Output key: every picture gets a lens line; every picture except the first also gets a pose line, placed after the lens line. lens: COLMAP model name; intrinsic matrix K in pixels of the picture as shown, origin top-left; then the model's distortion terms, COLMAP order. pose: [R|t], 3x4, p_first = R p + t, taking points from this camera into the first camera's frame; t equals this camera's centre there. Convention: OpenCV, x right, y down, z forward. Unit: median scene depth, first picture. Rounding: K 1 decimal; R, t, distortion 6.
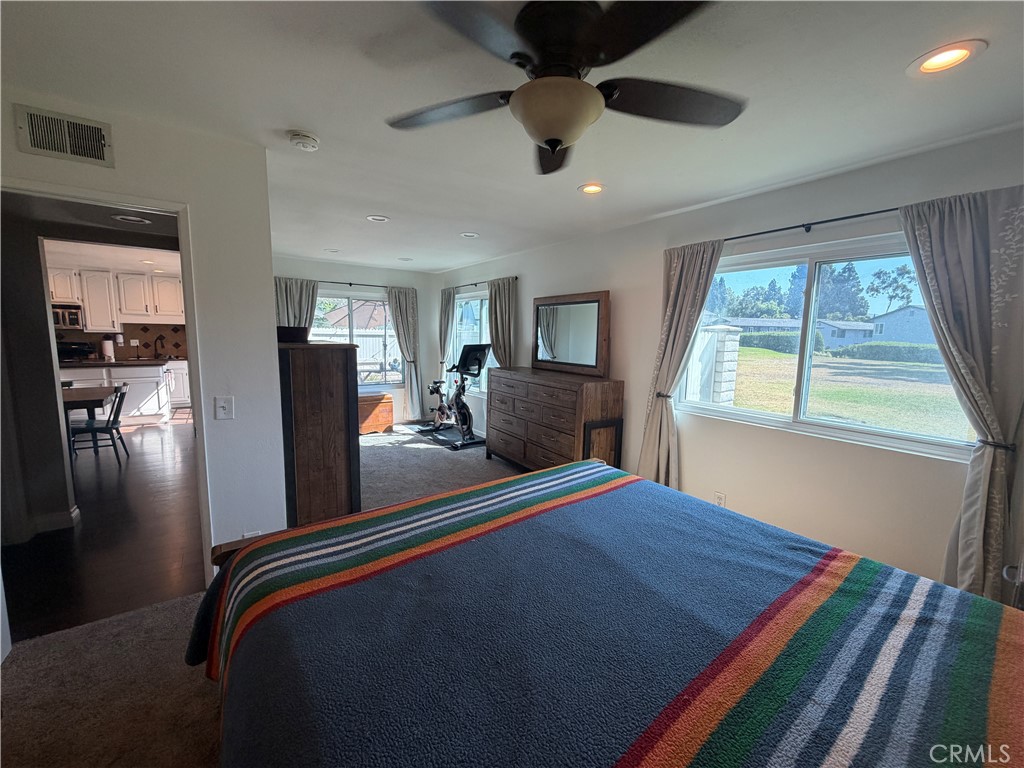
lens RADIAL K [[405.4, 0, 509.3], [0, 405.4, 384.7], [0, 0, 1]] dist [-0.000461, 0.000197]
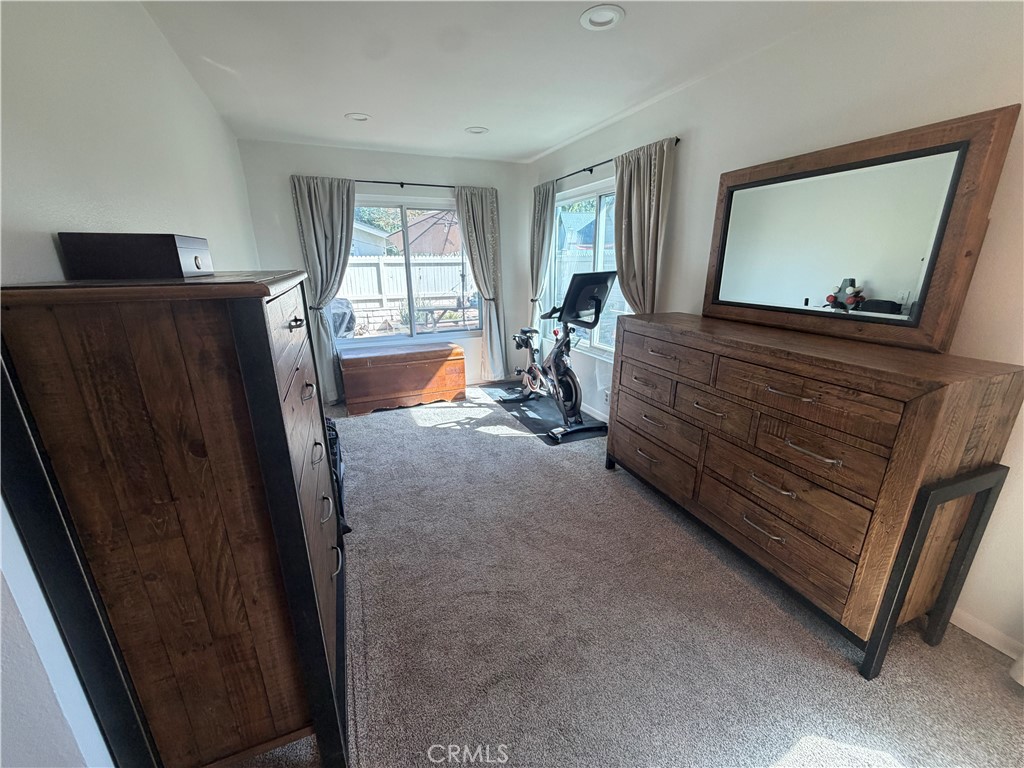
lens RADIAL K [[405.4, 0, 509.3], [0, 405.4, 384.7], [0, 0, 1]] dist [-0.000461, 0.000197]
pose [[0.976675, 0.038517, -0.211238, -0.065354], [-0.001853, 0.985255, 0.171080, -0.037091], [0.214713, -0.166699, 0.962346, 0.358572]]
